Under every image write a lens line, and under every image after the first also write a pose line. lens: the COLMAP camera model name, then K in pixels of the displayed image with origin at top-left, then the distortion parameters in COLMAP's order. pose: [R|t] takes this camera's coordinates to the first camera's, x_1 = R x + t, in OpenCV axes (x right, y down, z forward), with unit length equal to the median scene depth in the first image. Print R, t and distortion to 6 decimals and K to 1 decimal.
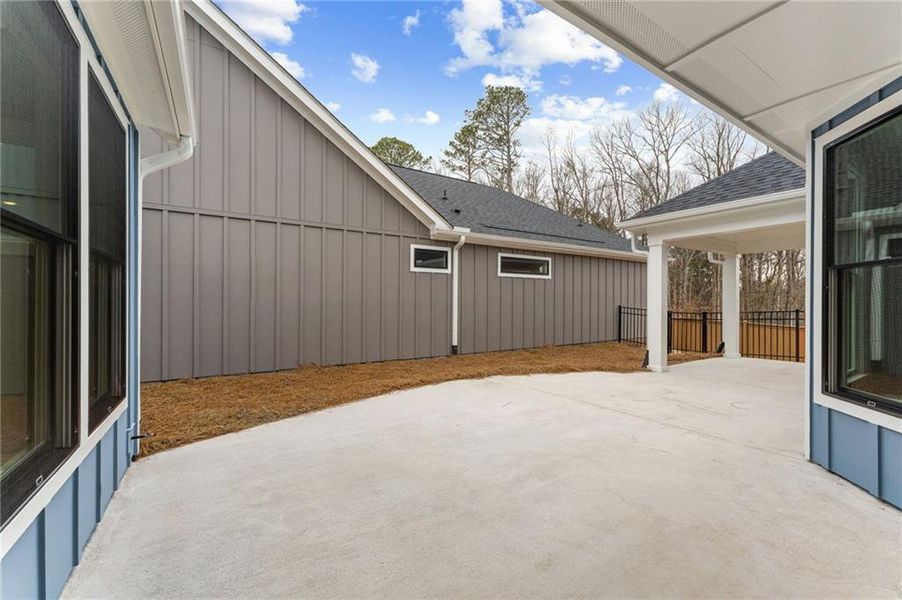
lens RADIAL K [[367.3, 0, 447.4], [0, 367.3, 300.0], [0, 0, 1]] dist [-0.016867, -0.000089]
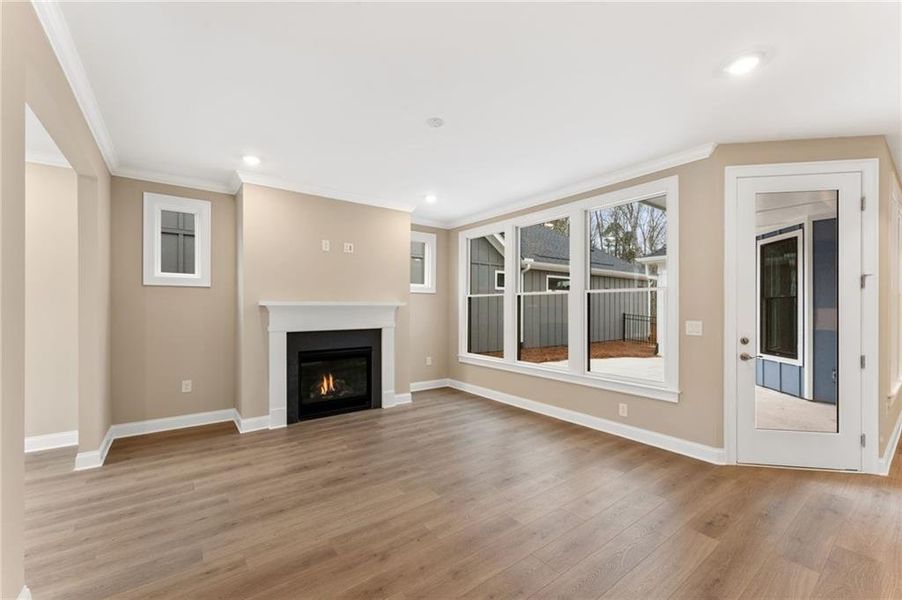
lens RADIAL K [[367.3, 0, 454.8], [0, 367.3, 305.8], [0, 0, 1]] dist [-0.016867, -0.000089]
pose [[0.996455, -0.001020, 0.084121, -0.376461], [0.001269, 0.999995, -0.002905, -0.012255], [-0.084118, 0.003001, 0.996451, -0.393699]]
